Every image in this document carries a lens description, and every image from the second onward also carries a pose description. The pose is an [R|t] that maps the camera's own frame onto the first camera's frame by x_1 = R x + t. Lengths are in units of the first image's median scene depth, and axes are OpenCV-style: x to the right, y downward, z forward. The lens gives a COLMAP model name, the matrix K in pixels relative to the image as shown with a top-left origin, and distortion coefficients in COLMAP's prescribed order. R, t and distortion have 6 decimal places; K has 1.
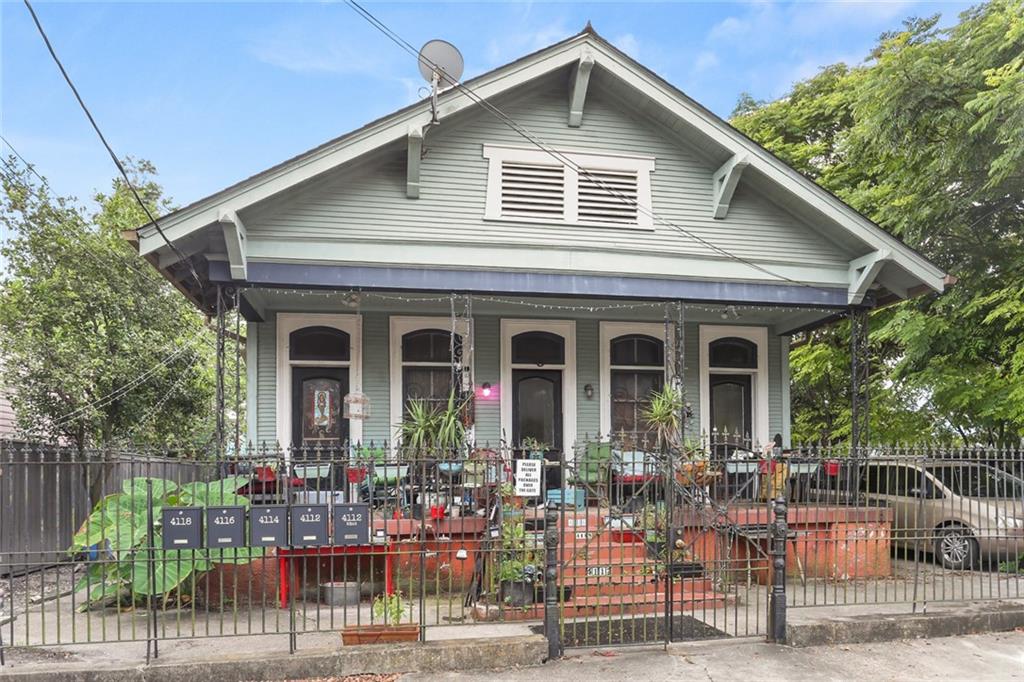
lens RADIAL K [[635.0, 0, 511.9], [0, 635.0, 364.2], [0, 0, 1]] dist [-0.000388, -0.000144]
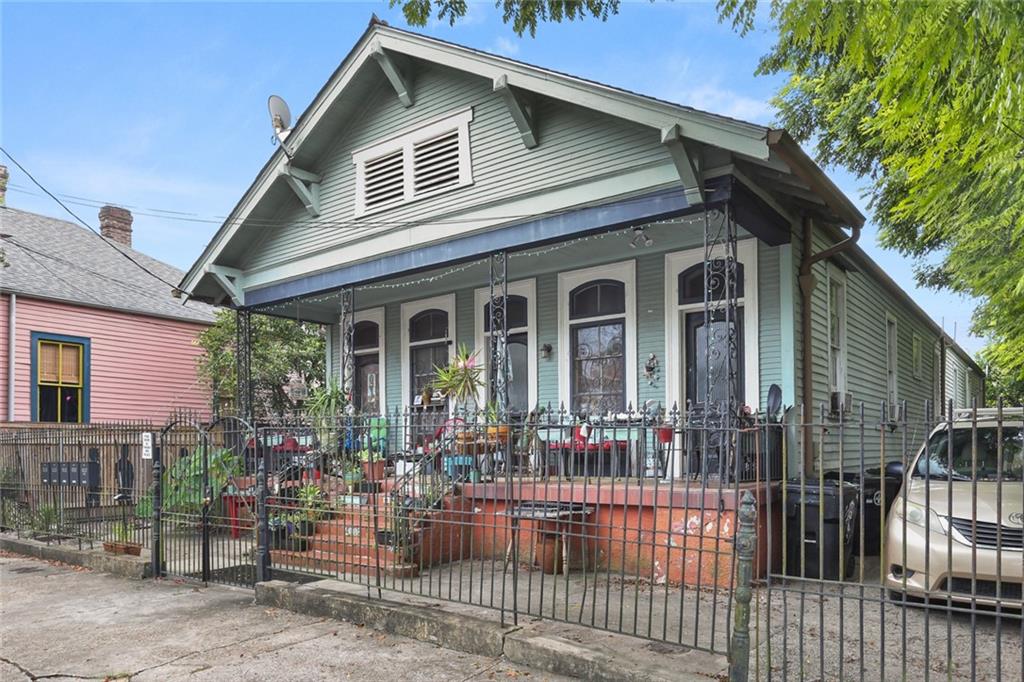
lens RADIAL K [[757.1, 0, 512.0], [0, 757.1, 341.0], [0, 0, 1]] dist [-0.030781, -0.000421]
pose [[0.689628, -0.098911, -0.717377, 1.028513], [0.146828, 0.989151, 0.004766, 0.015932], [0.709122, -0.108618, 0.696669, 0.242857]]
